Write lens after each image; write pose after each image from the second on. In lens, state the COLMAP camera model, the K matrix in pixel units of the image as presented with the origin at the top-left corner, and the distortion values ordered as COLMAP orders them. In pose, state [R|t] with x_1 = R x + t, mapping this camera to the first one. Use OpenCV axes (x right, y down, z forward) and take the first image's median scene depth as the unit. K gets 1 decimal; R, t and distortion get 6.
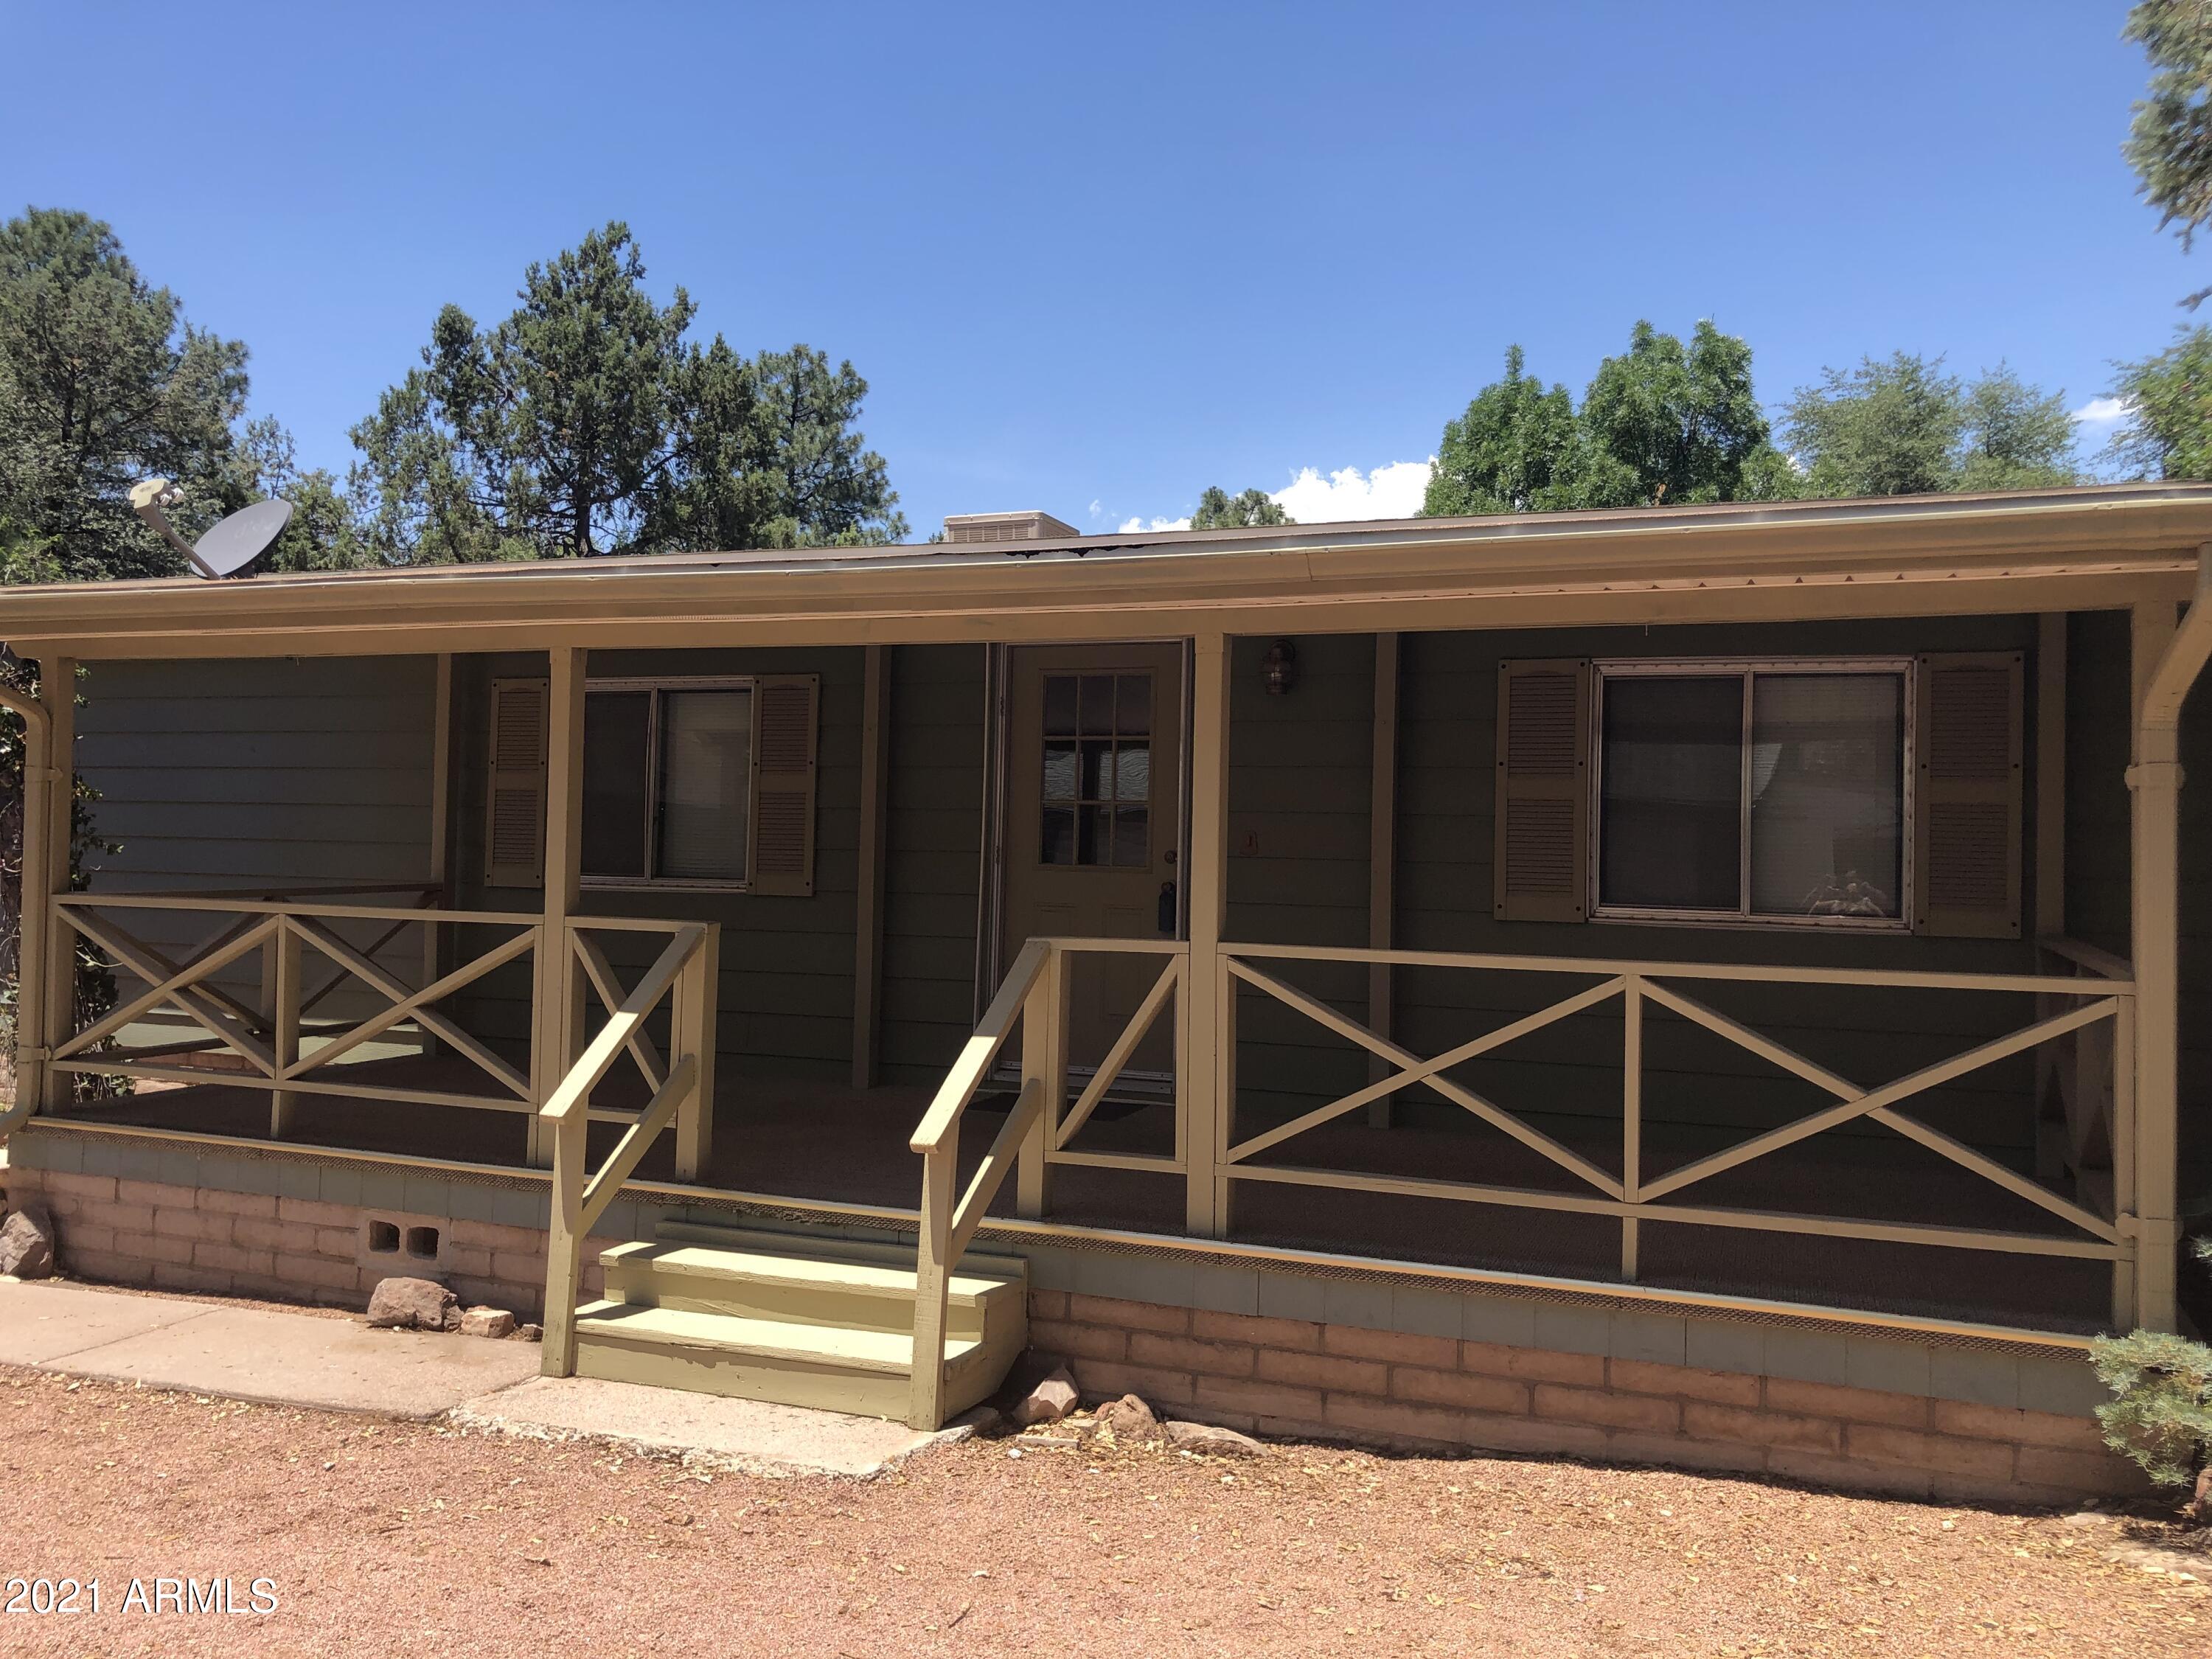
lens RADIAL K [[1800.4, 0, 1113.4], [0, 1800.4, 824.9], [0, 0, 1]] dist [0.063038, -0.074184]
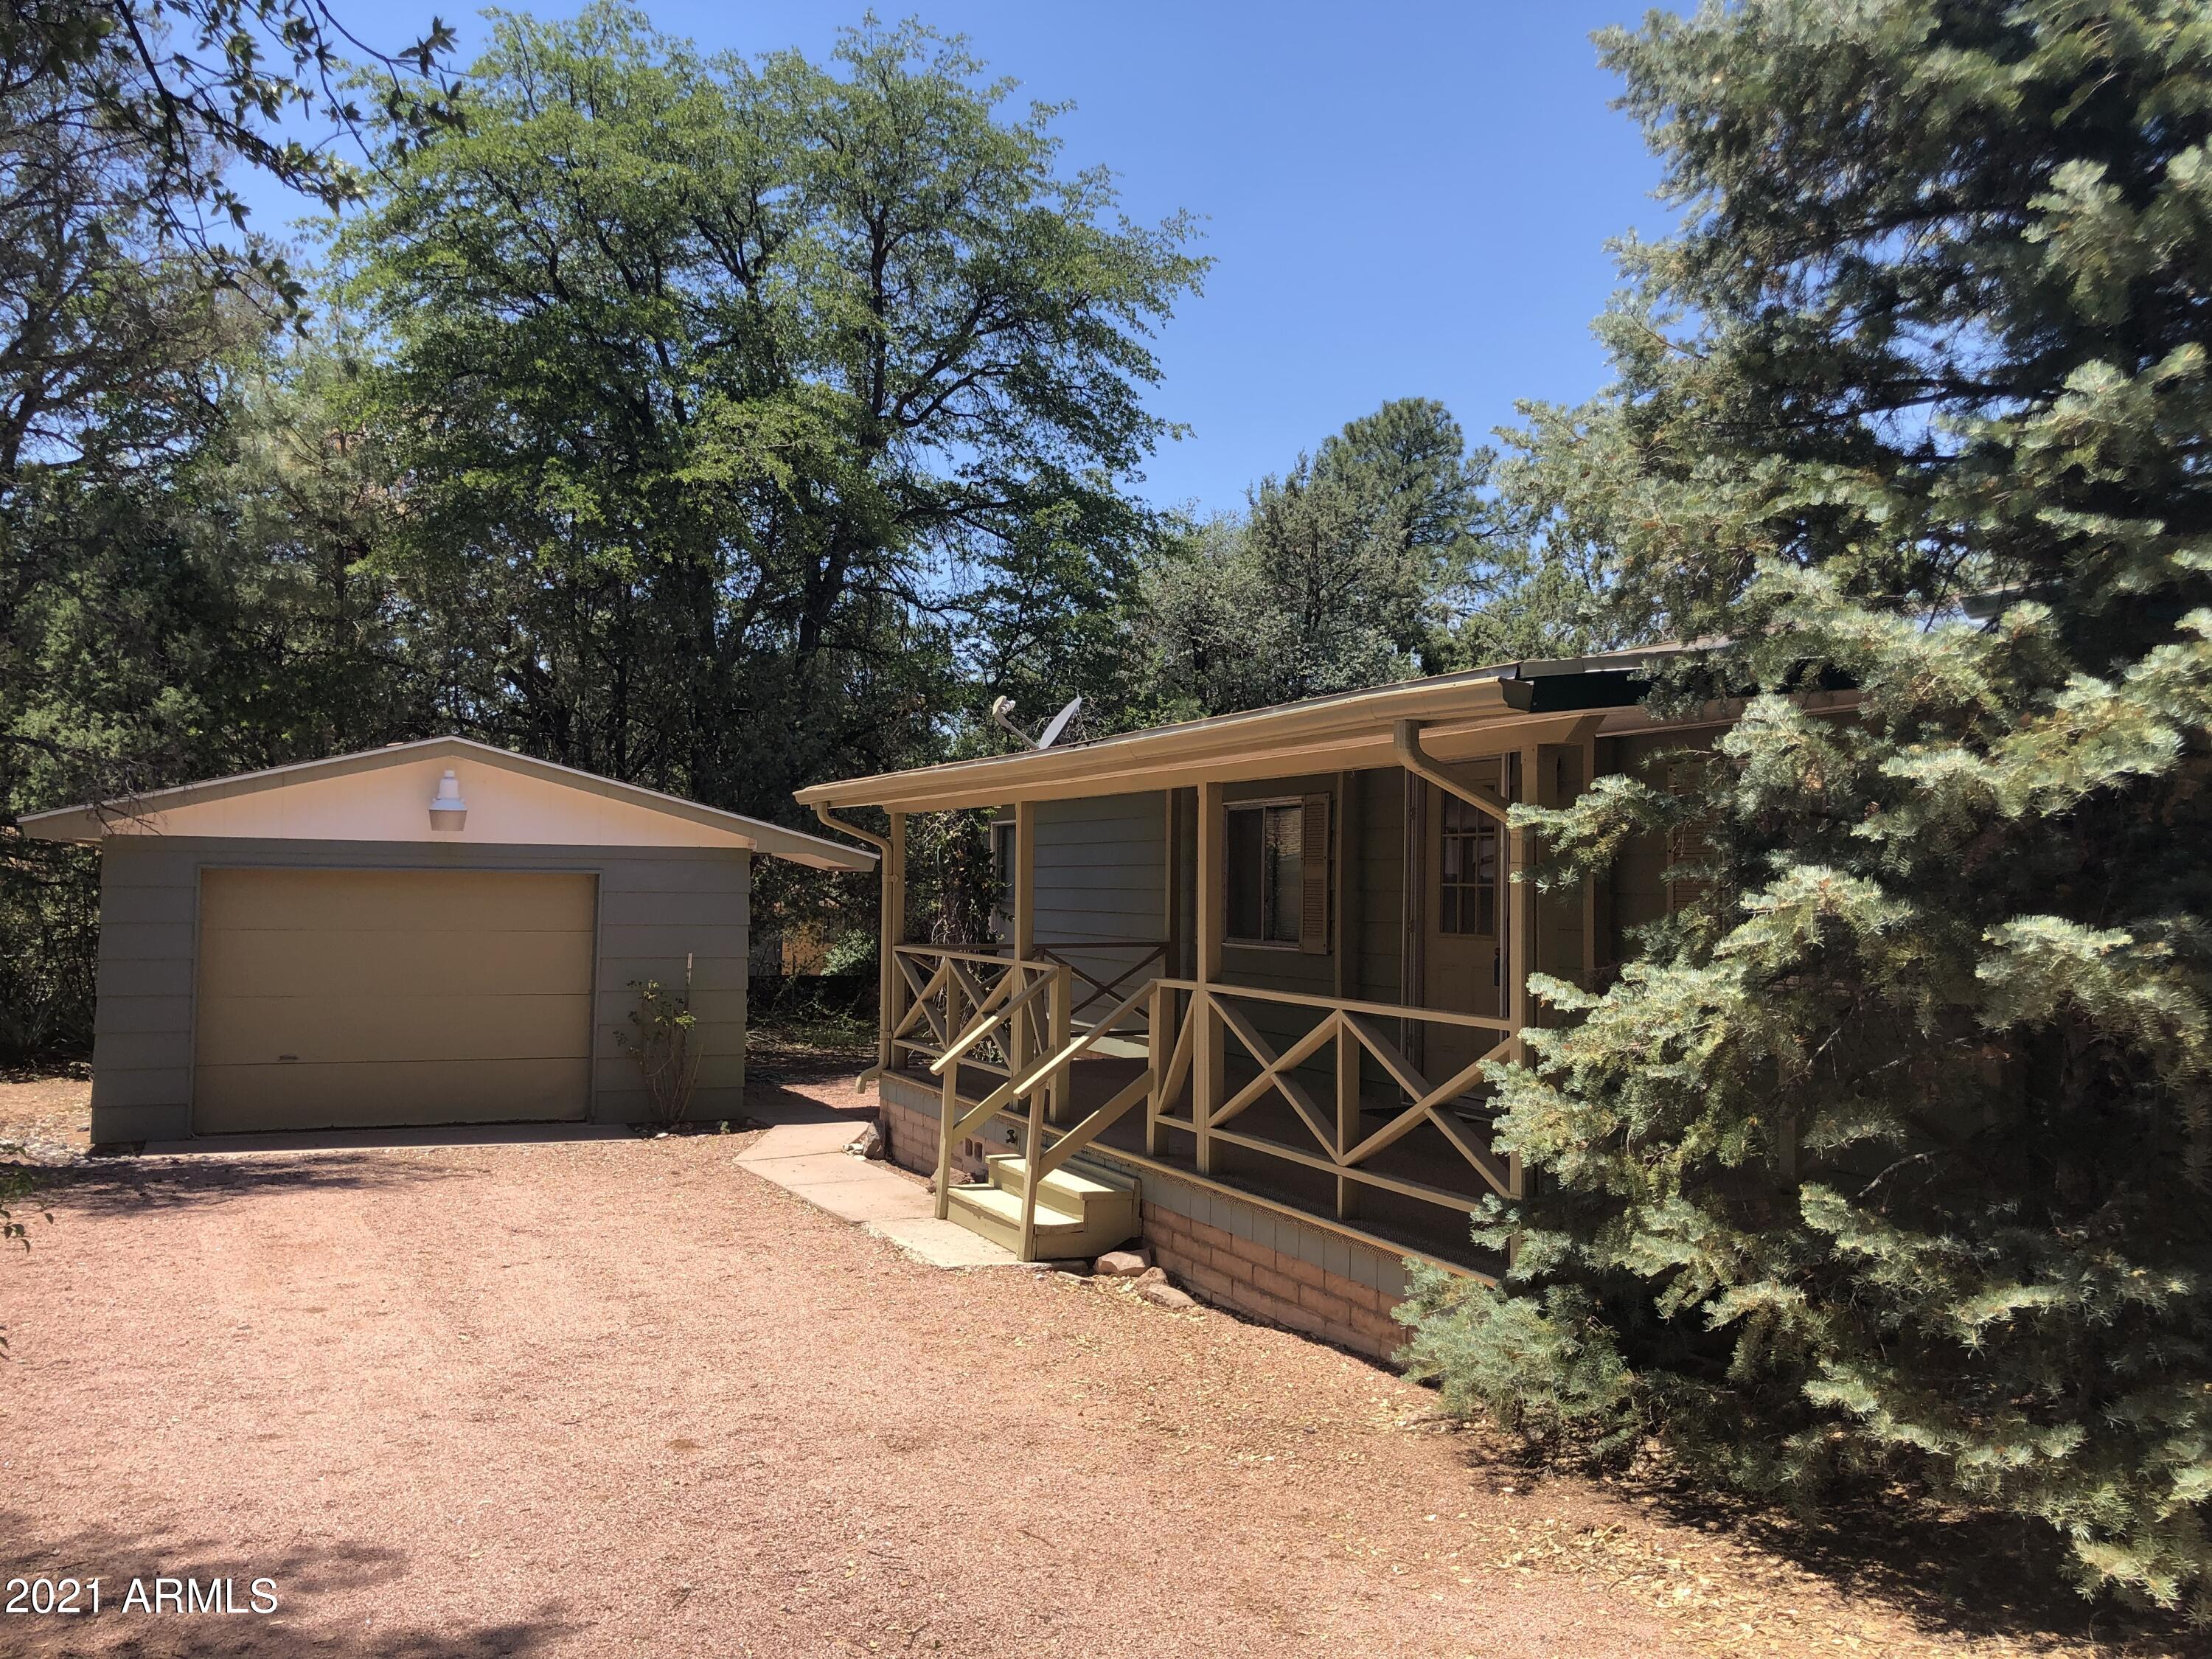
lens RADIAL K [[1800.4, 0, 1086.1], [0, 1800.4, 831.0], [0, 0, 1]] dist [0.063038, -0.074184]
pose [[0.705247, -0.038430, -0.707919, 1.091247], [0.017370, 0.999167, -0.036937, -0.010852], [0.708749, 0.013753, 0.705327, -0.163851]]
